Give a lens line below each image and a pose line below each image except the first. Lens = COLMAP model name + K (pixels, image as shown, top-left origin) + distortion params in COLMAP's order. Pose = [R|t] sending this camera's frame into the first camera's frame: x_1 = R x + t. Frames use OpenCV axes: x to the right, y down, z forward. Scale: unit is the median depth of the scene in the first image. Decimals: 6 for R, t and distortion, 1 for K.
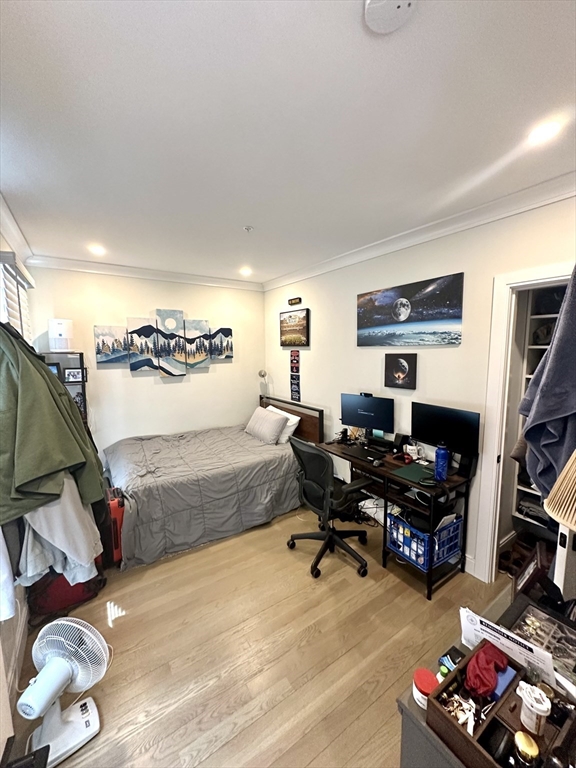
lens RADIAL K [[310.1, 0, 289.9], [0, 310.1, 384.3], [0, 0, 1]] dist [0.000642, 0.000110]
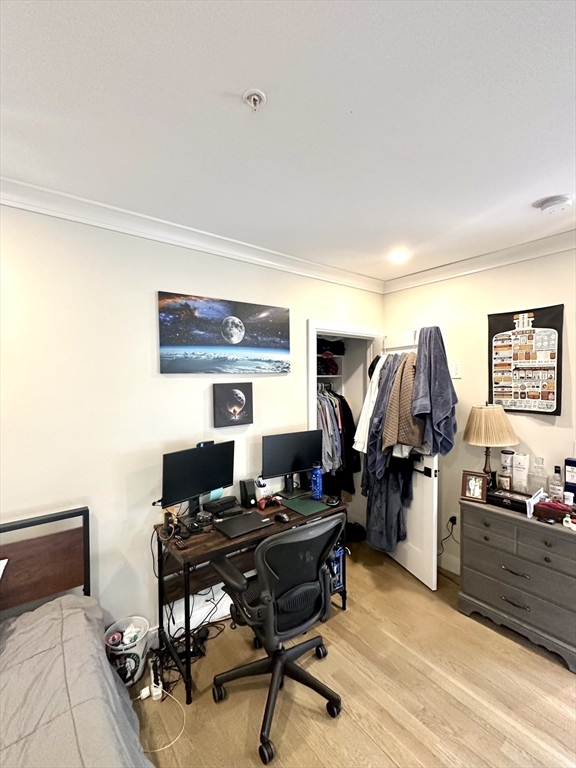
lens RADIAL K [[339.3, 0, 288.4], [0, 339.3, 383.8], [0, 0, 1]] dist [0.000204, 0.000712]
pose [[-0.067452, -0.015666, 0.997600, -0.550836], [0.120520, 0.992427, 0.023734, -0.101788], [-0.990417, 0.121831, -0.065053, 0.926244]]
